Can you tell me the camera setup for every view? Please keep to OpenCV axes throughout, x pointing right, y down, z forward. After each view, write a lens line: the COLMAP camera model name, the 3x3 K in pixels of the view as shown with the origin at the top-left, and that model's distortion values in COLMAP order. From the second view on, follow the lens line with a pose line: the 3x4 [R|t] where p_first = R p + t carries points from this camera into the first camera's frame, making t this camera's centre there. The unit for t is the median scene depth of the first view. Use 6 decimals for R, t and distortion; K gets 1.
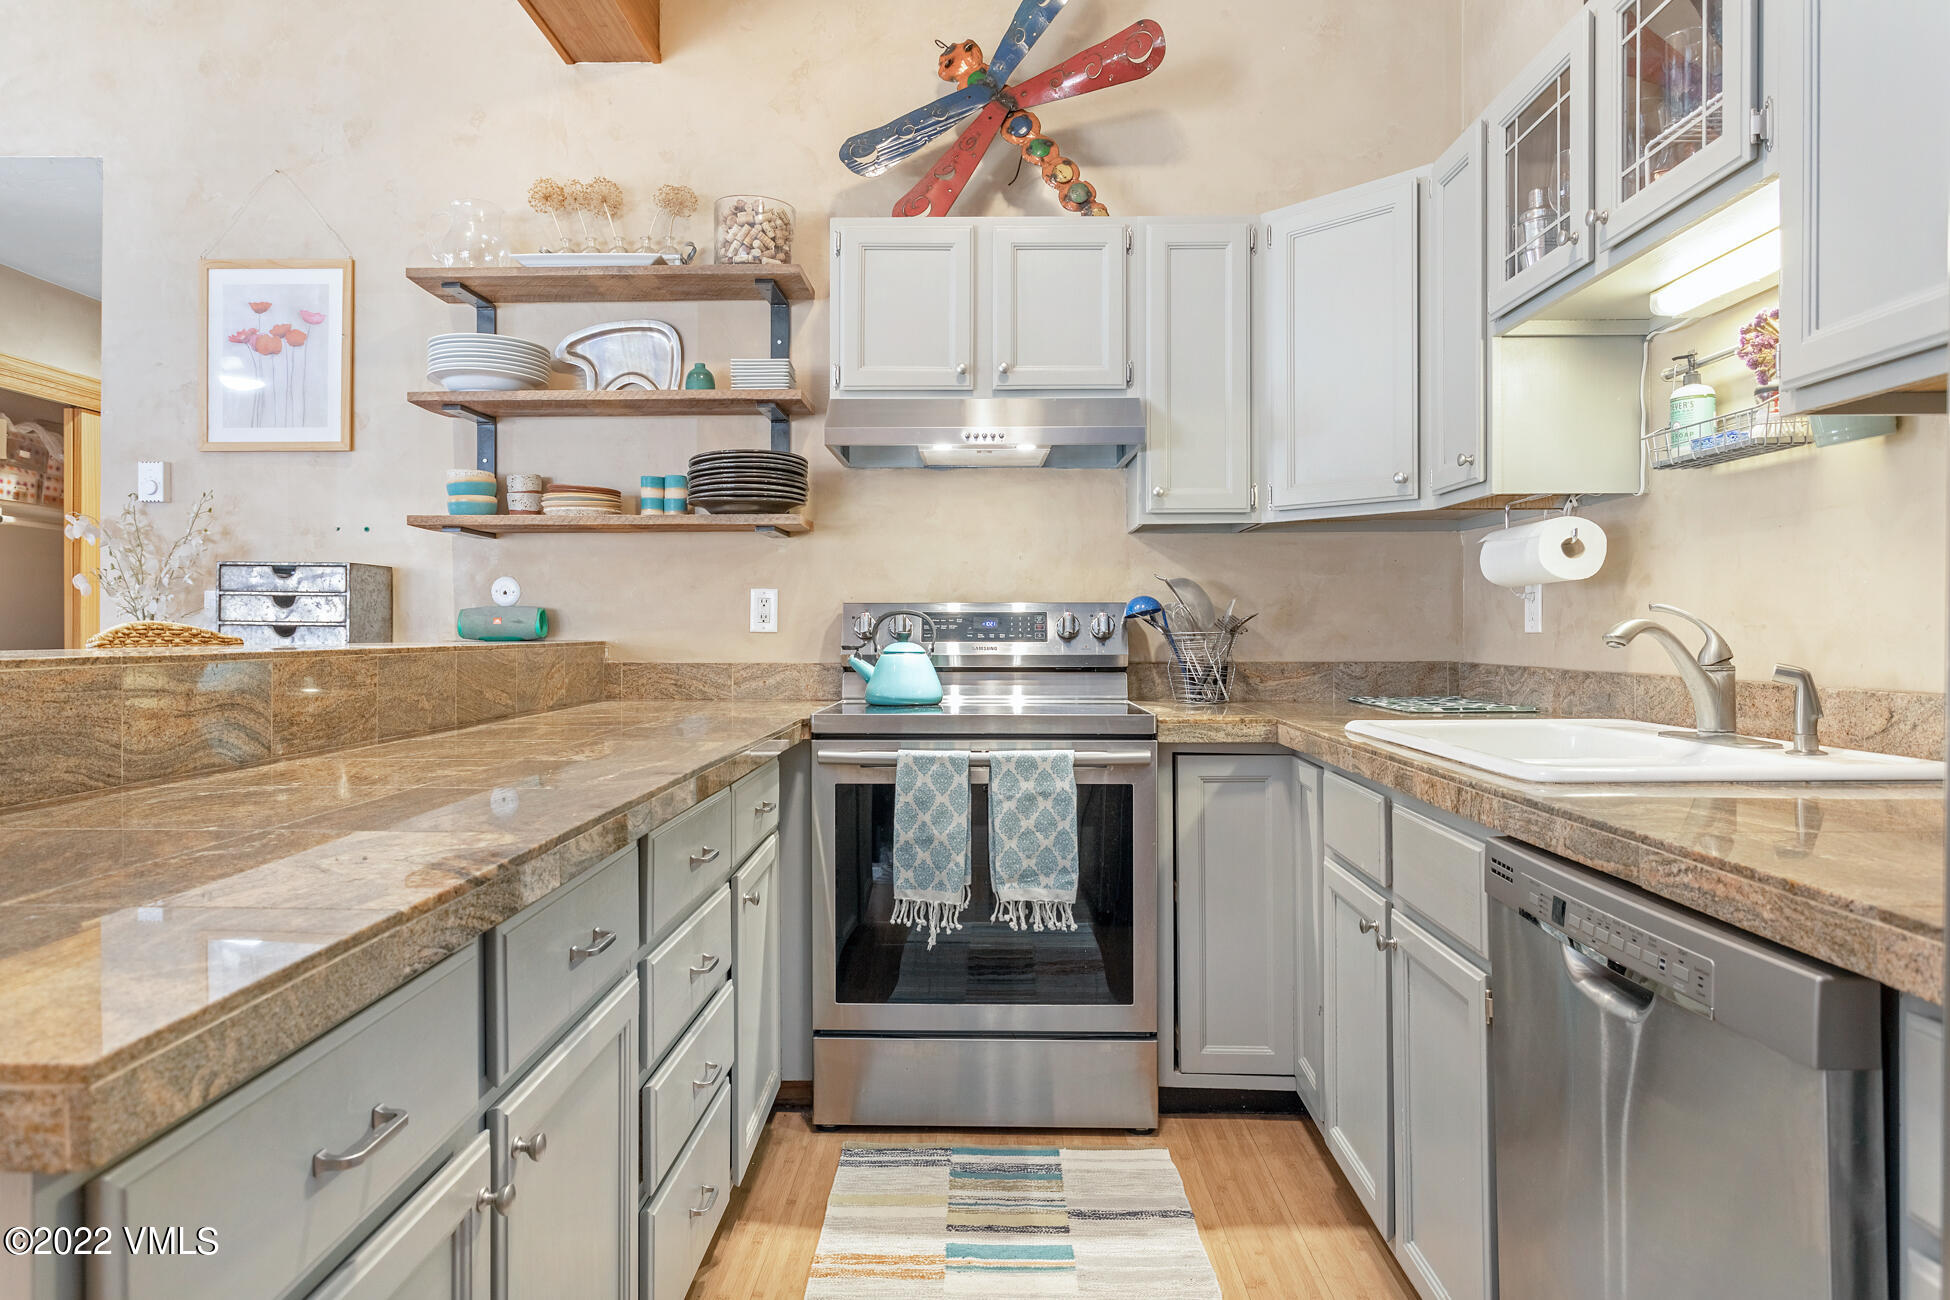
lens RADIAL K [[1181.2, 0, 975.0], [0, 1181.2, 650.0], [0, 0, 1]] dist [-0.006299, -0.000647]
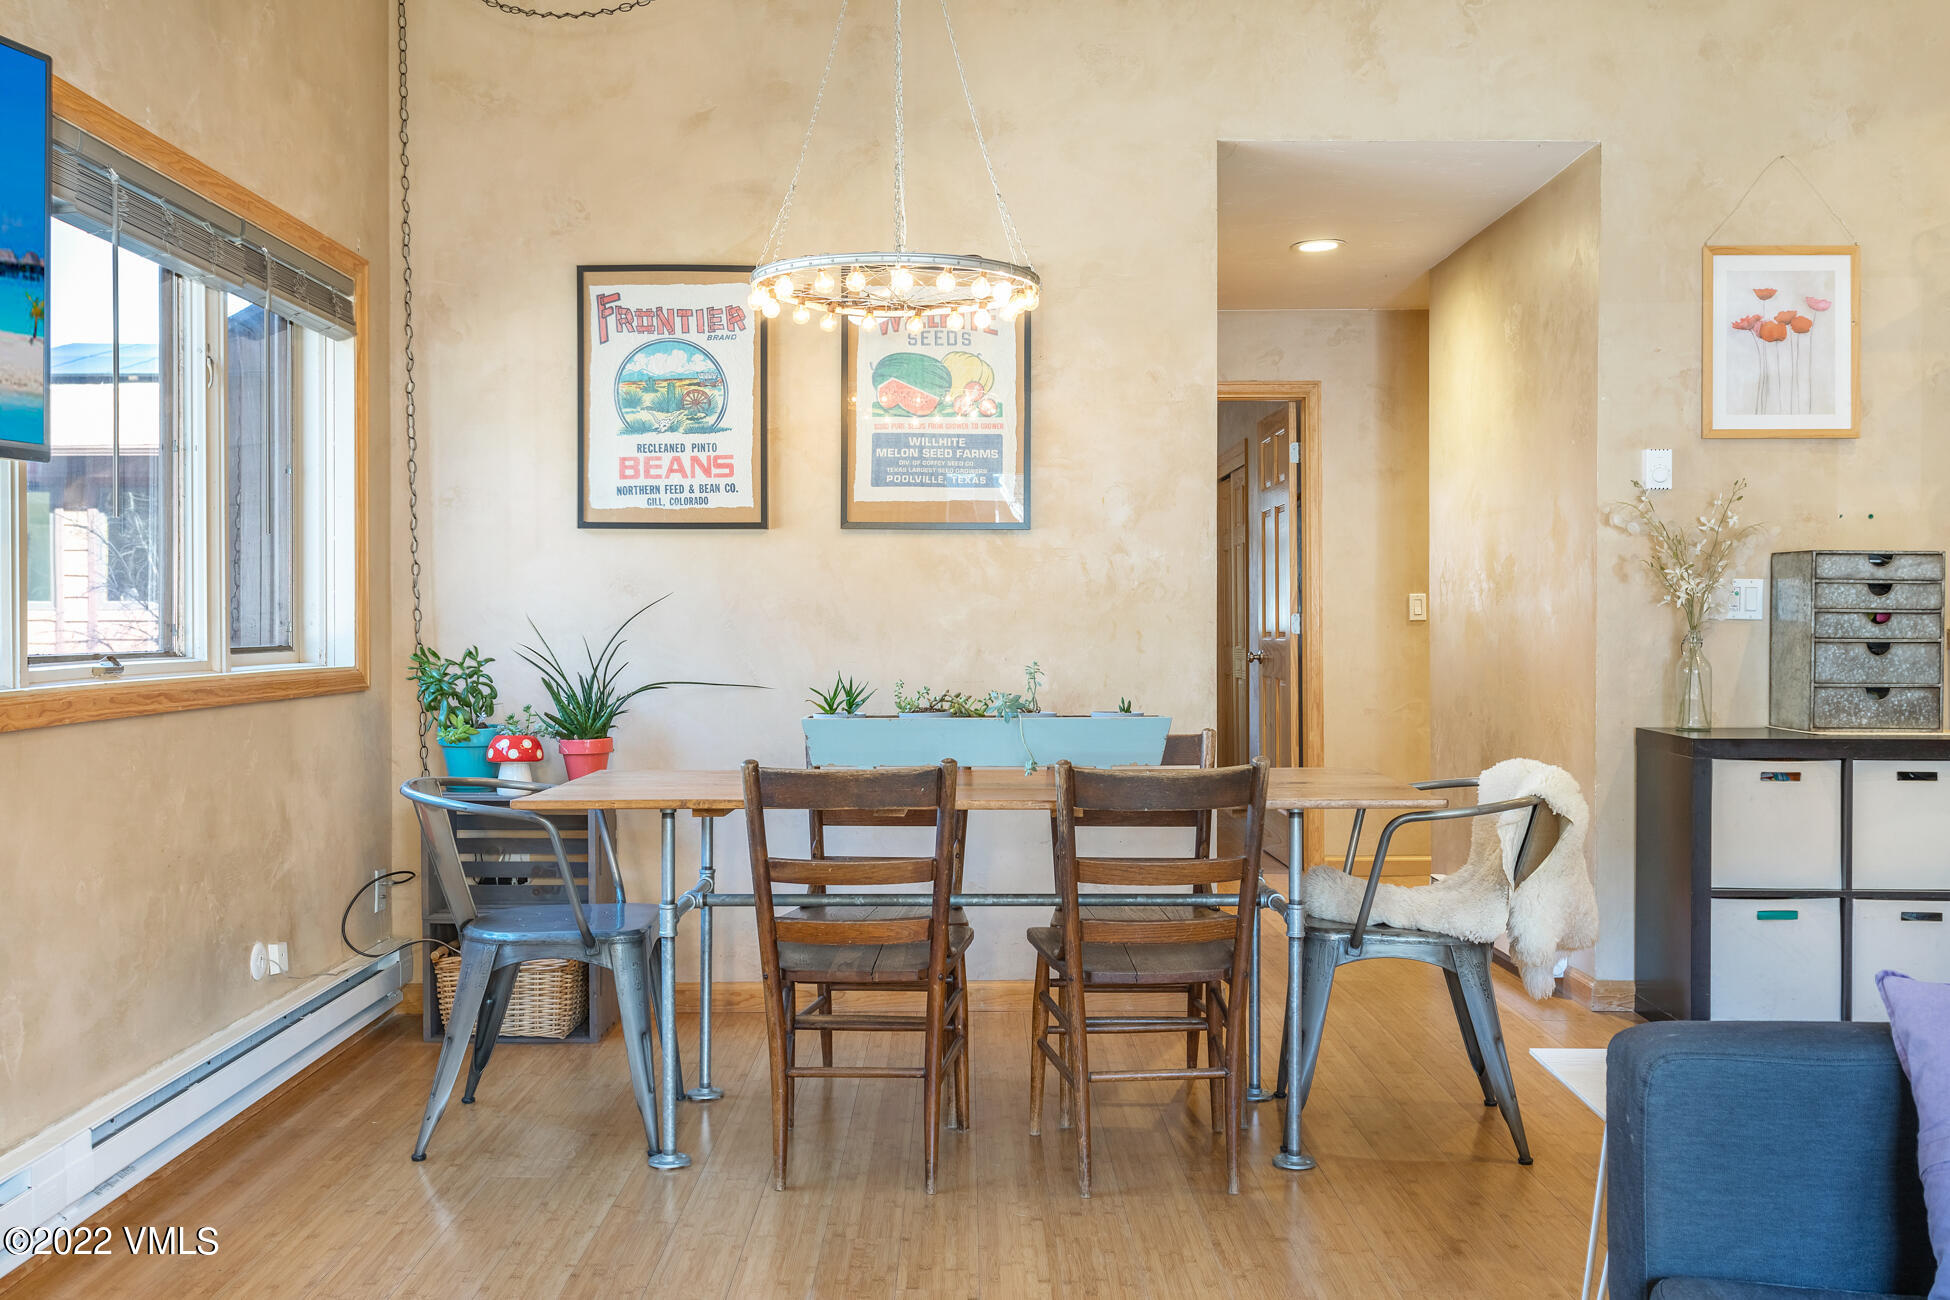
lens RADIAL K [[1715.2, 0, 975.0], [0, 1715.2, 650.0], [0, 0, 1]] dist [0.013793, 0.009799]
pose [[0.999691, -0.000815, 0.024850, -1.339700], [0.000683, 0.999986, 0.005330, 0.002666], [-0.024854, -0.005311, 0.999677, -0.452922]]
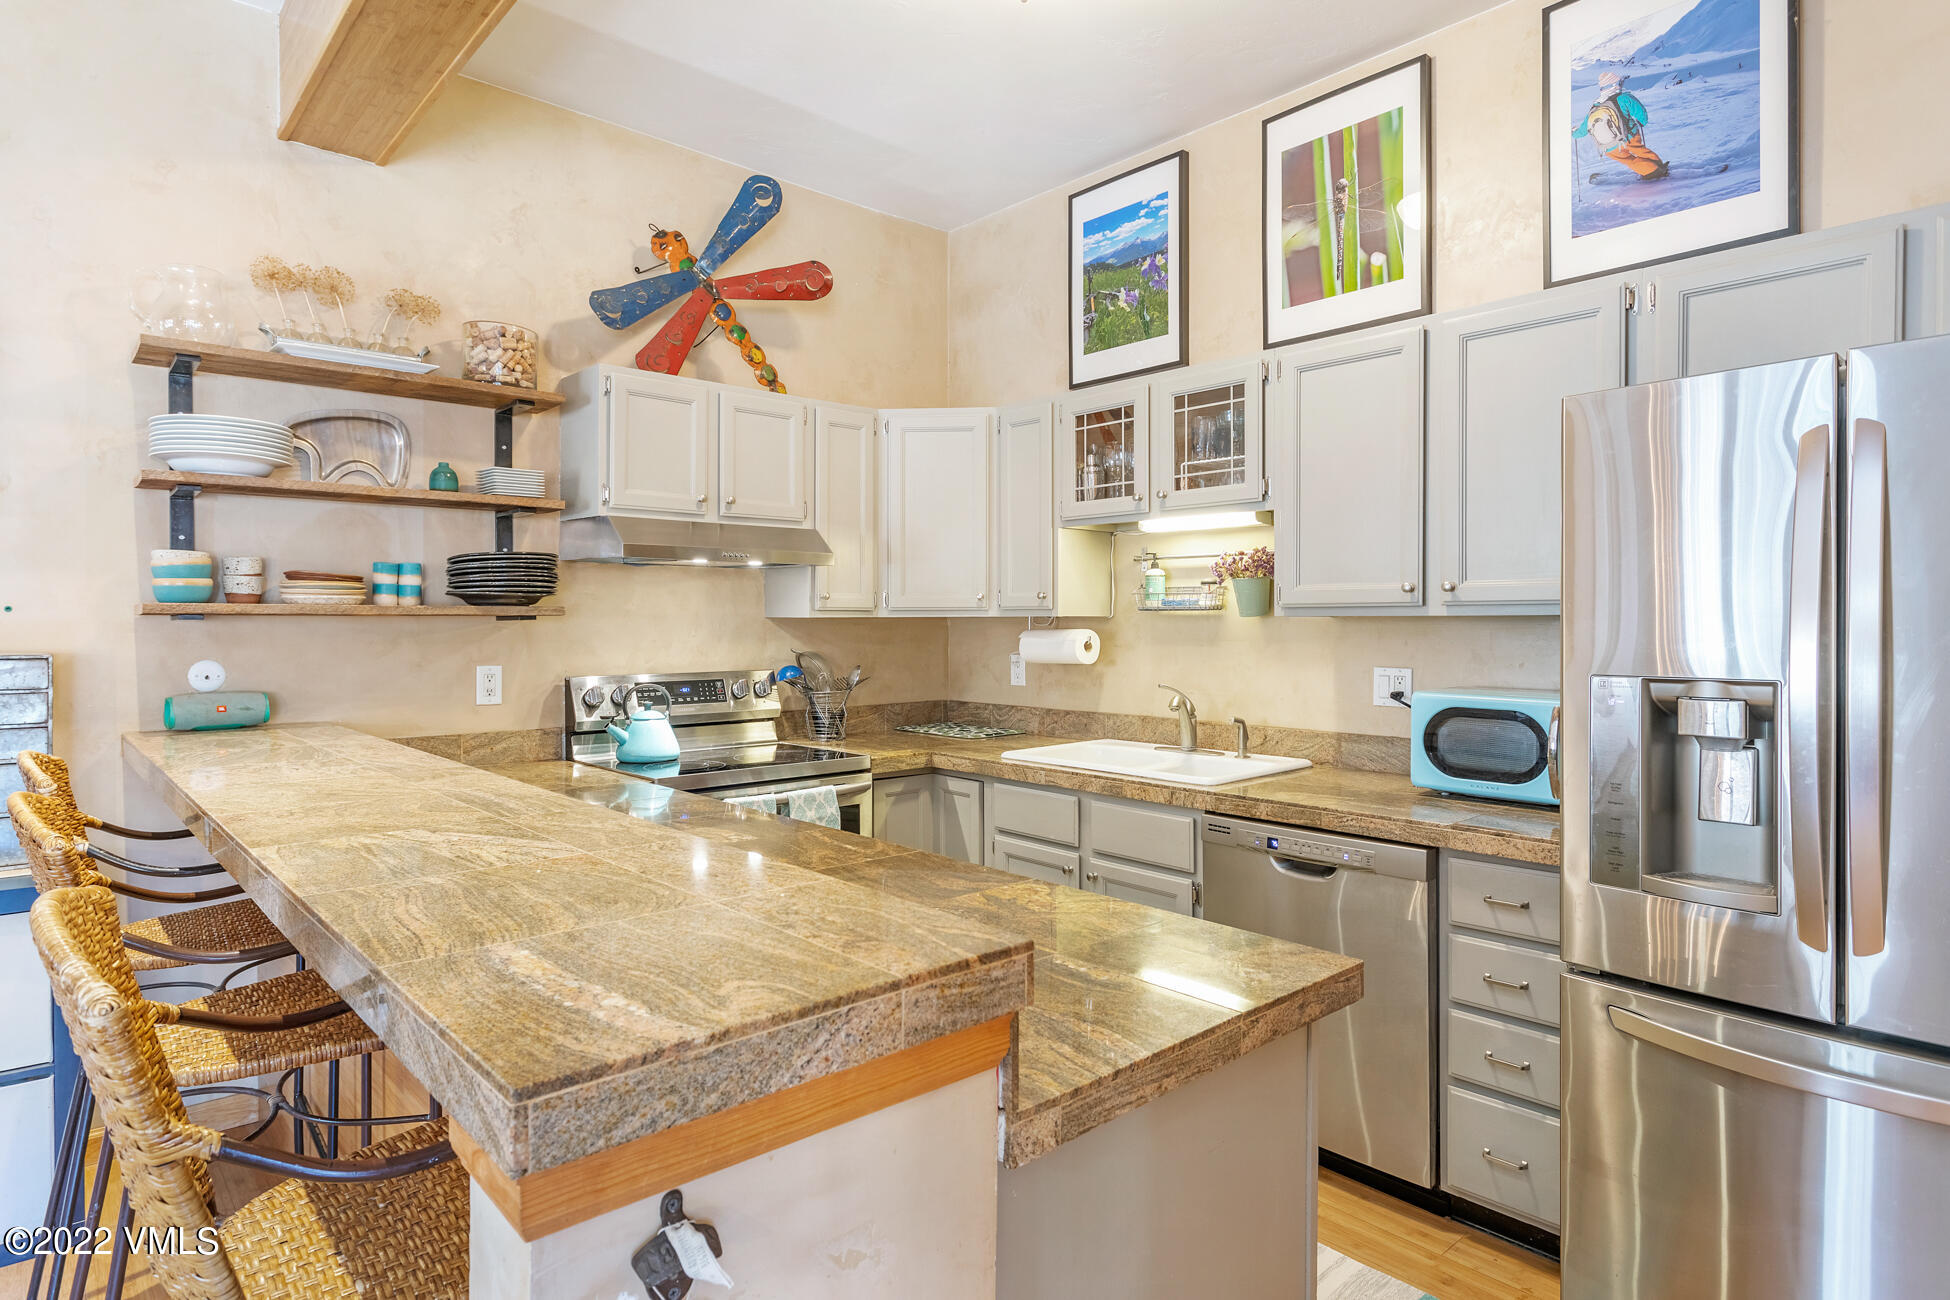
lens RADIAL K [[1048.9, 0, 975.0], [0, 1048.9, 650.0], [0, 0, 1]] dist [0.000872, -0.000141]
pose [[0.725888, -0.016120, 0.687624, -0.541784], [0.009594, 0.999865, 0.013313, -0.077624], [-0.687746, -0.003066, 0.725945, -0.038639]]
